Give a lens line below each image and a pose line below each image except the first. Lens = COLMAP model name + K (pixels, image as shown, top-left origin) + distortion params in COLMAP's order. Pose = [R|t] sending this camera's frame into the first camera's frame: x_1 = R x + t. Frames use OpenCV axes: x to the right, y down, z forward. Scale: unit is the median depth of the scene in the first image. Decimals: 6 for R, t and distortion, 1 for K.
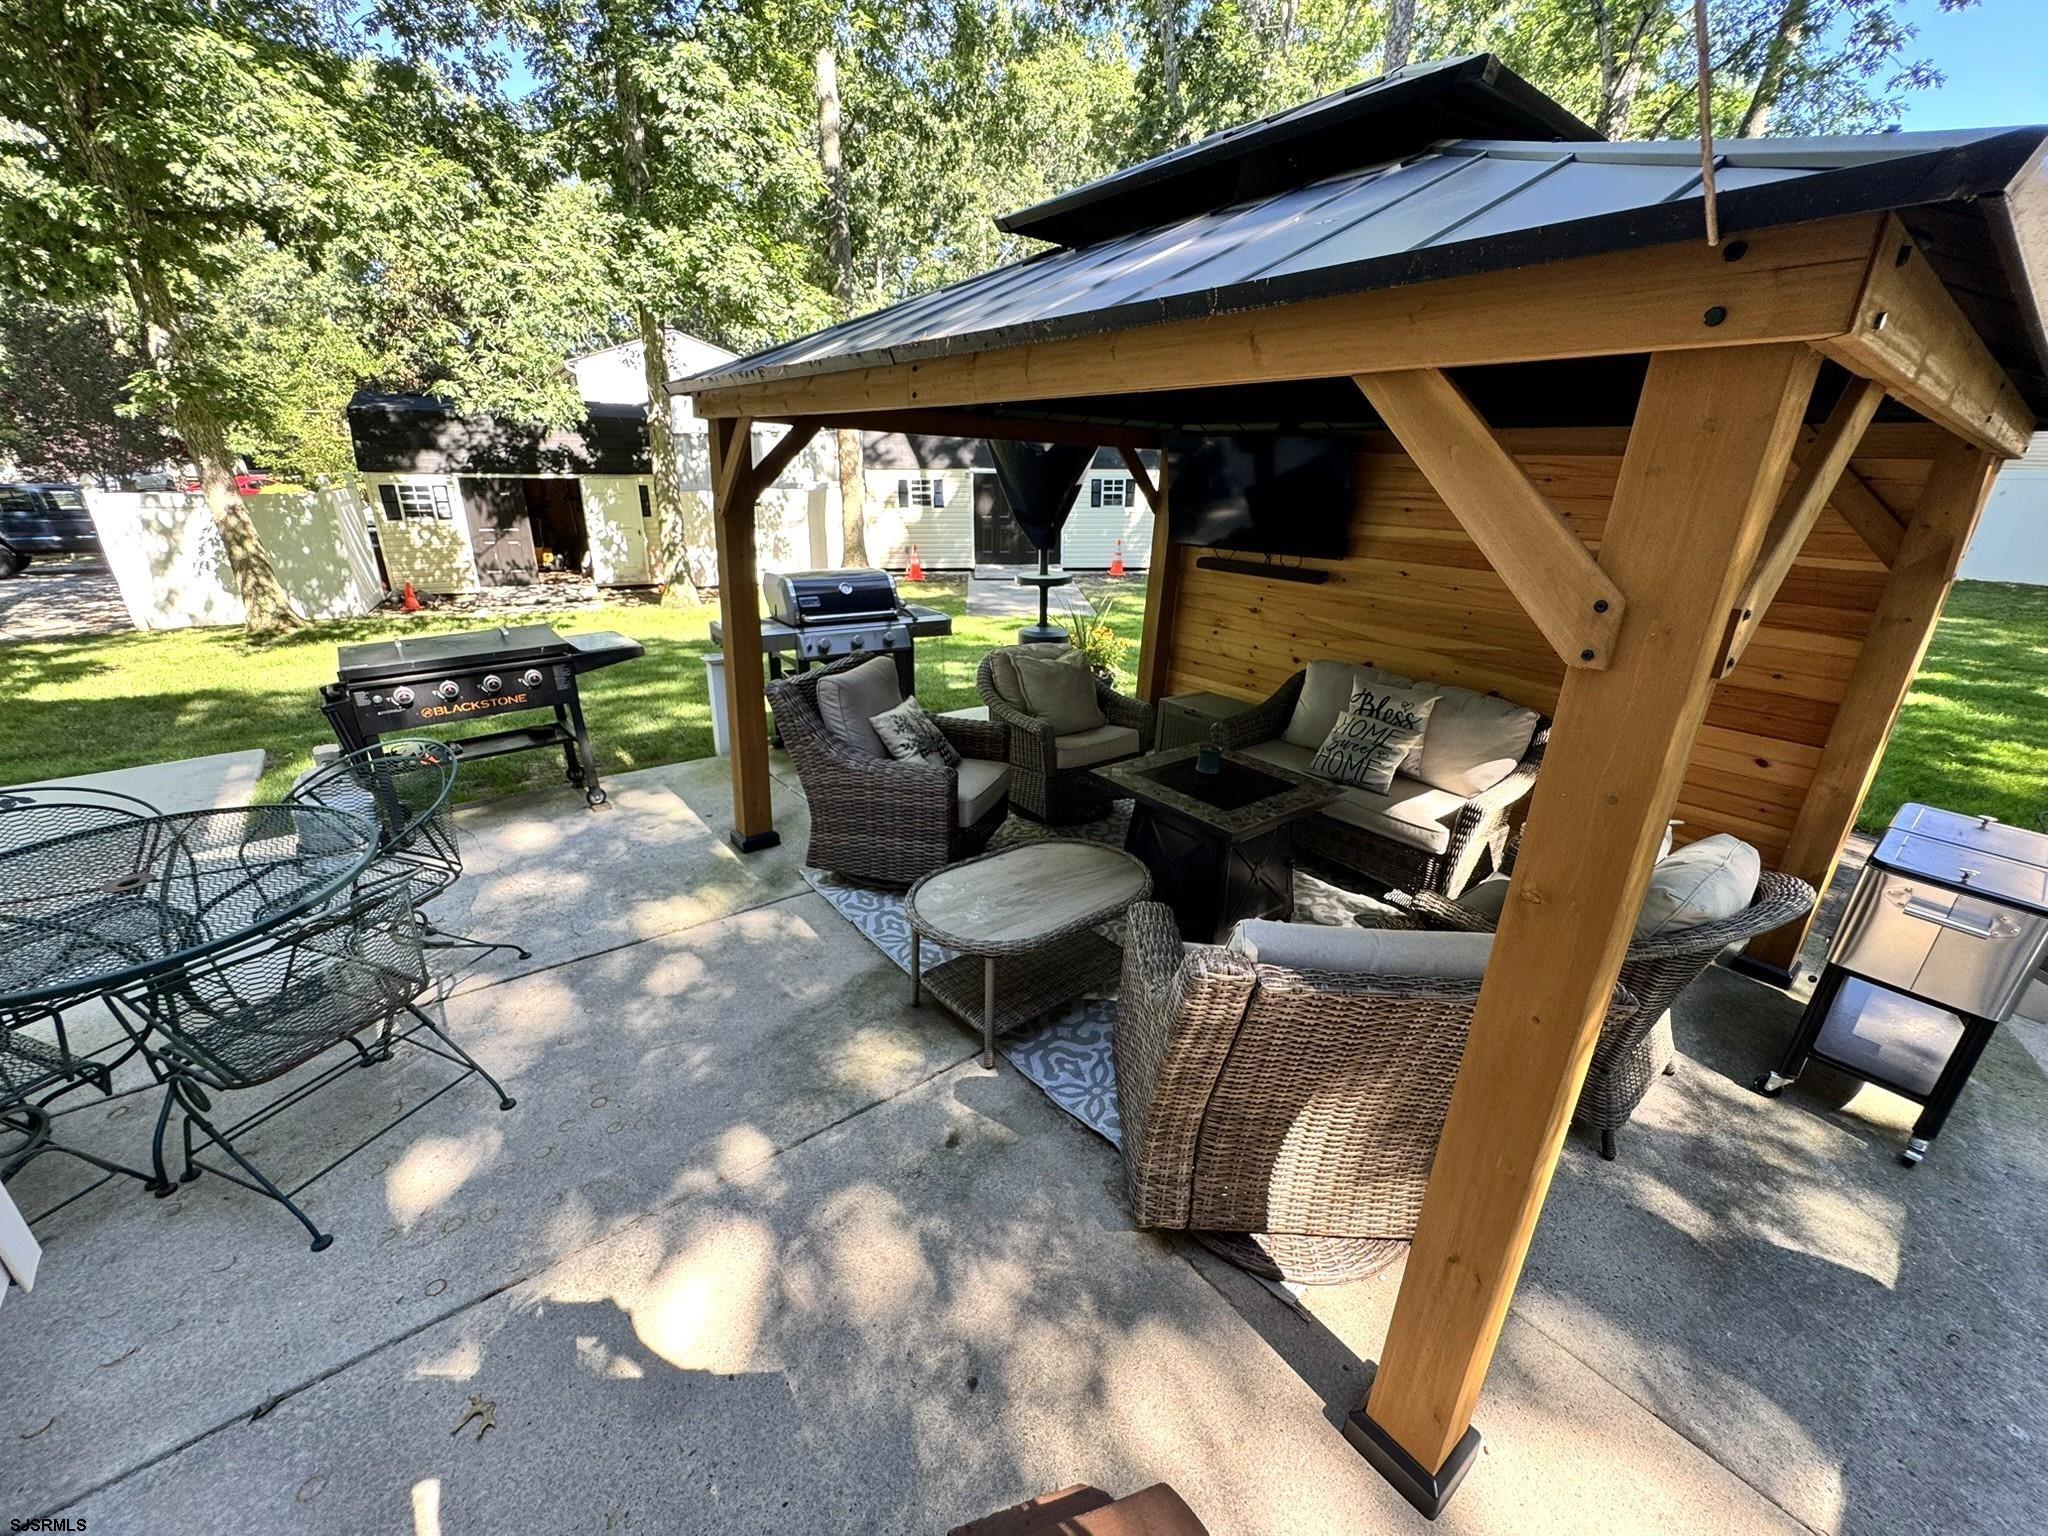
lens RADIAL K [[816.7, 0, 1024.0], [0, 816.7, 768.0], [0, 0, 1]] dist [-0.001260, -0.000662]
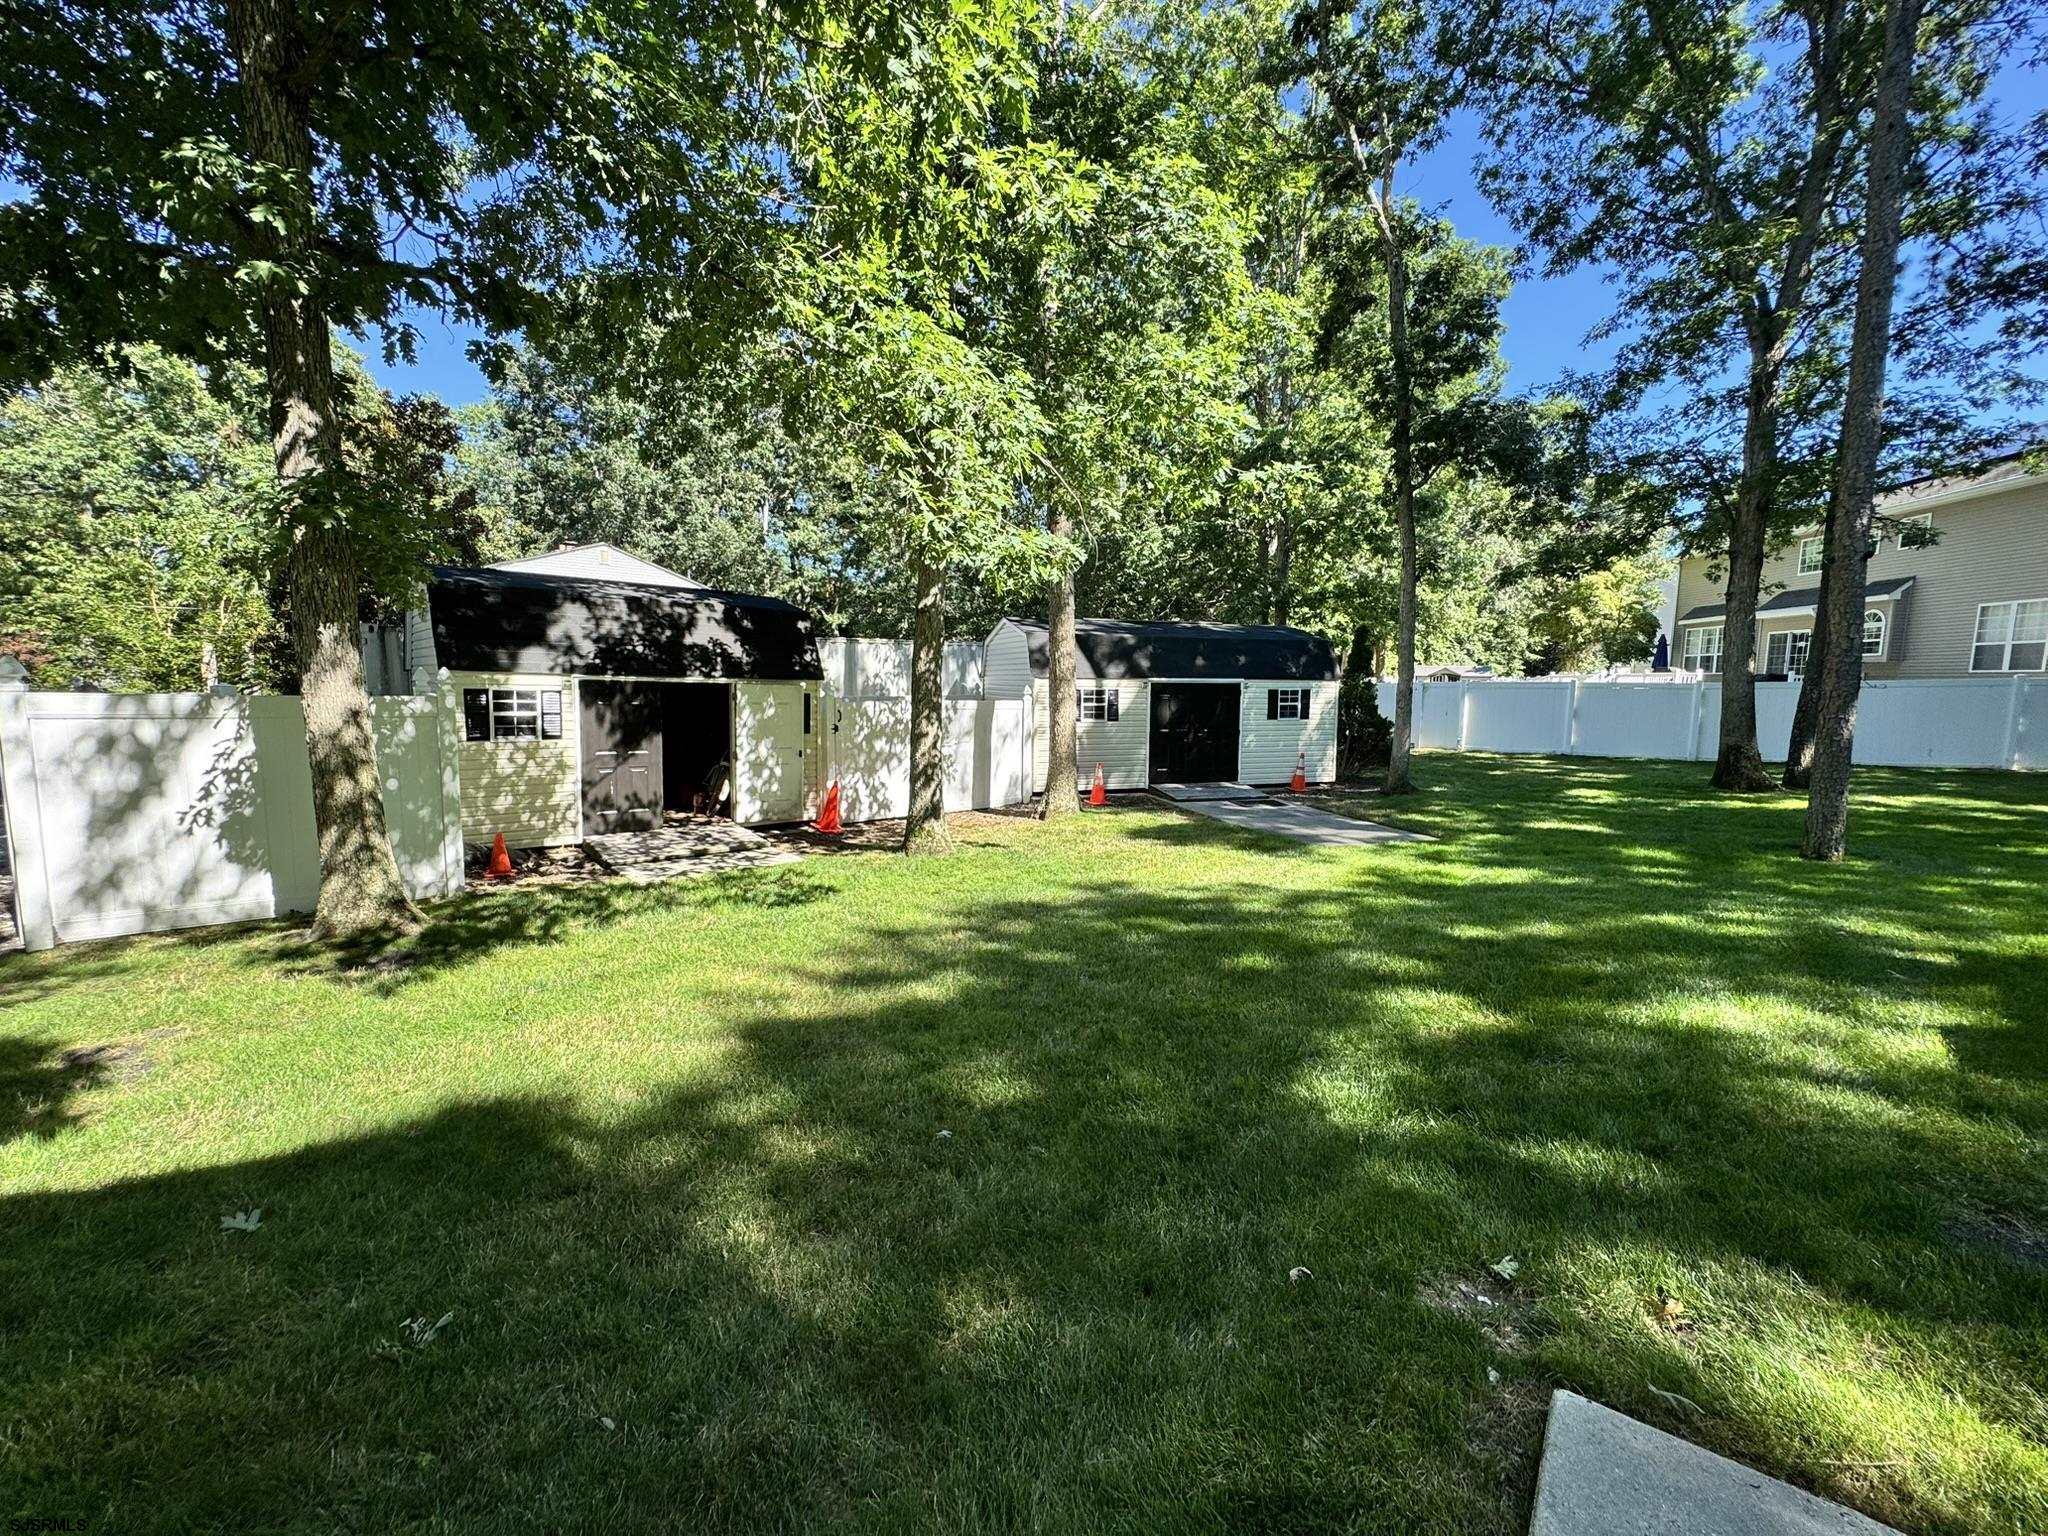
lens RADIAL K [[821.0, 0, 1024.0], [0, 821.0, 768.0], [0, 0, 1]] dist [-0.003035, -0.000383]
pose [[0.971484, -0.017847, 0.236433, -0.483542], [0.078954, 0.964605, -0.251603, -0.078167], [-0.223574, 0.263096, 0.938507, 0.282896]]
